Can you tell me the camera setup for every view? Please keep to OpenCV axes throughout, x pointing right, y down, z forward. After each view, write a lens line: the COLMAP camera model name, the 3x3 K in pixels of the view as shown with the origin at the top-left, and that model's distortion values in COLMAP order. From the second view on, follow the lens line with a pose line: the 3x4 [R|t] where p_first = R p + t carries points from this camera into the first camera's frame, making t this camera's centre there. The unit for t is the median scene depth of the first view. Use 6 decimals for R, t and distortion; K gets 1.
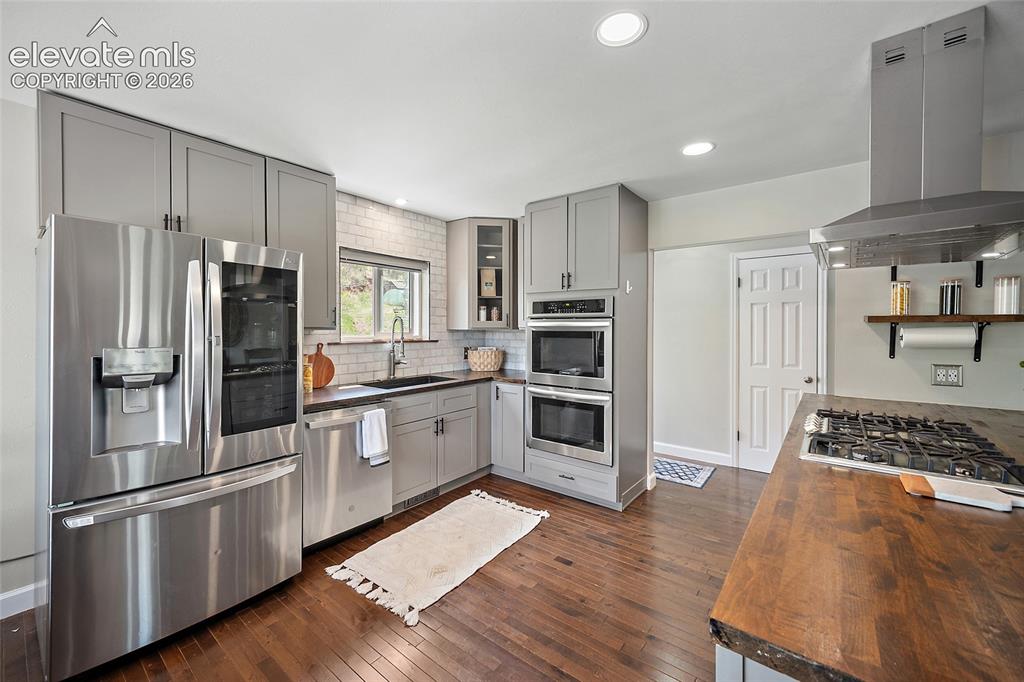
lens RADIAL K [[410.1, 0, 512.9], [0, 410.1, 343.8], [0, 0, 1]] dist [0.001516, -0.000647]
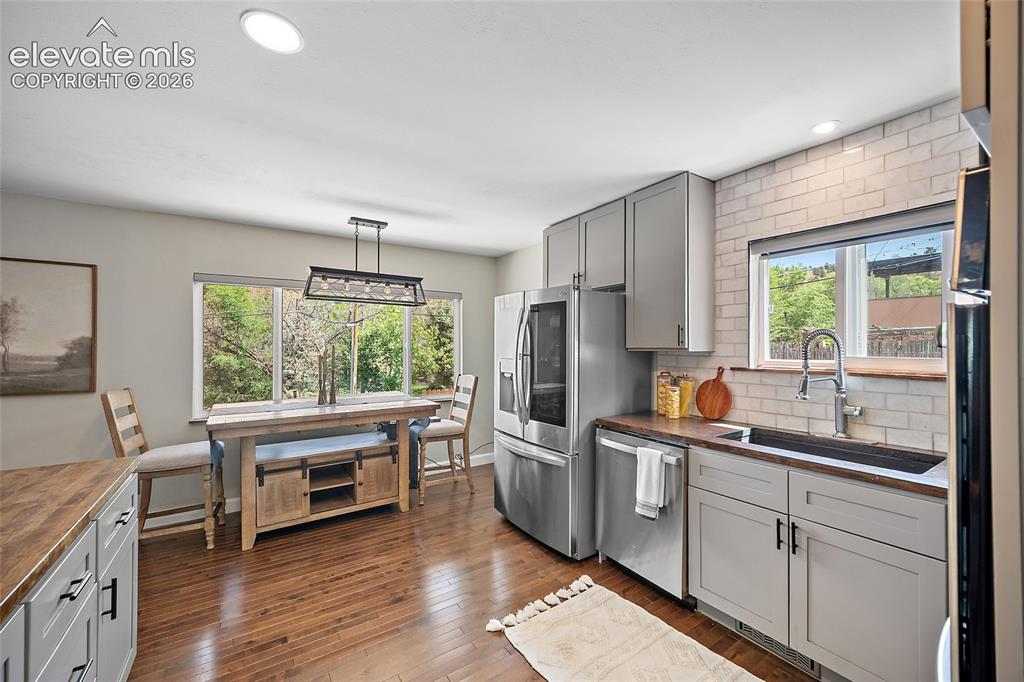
lens RADIAL K [[410.1, 0, 512.9], [0, 410.1, 343.8], [0, 0, 1]] dist [0.001516, -0.000647]
pose [[-0.320739, -0.004747, -0.947156, 0.498053], [-0.041956, 0.999077, 0.009200, -0.041668], [0.946238, 0.042690, -0.320642, 0.919853]]
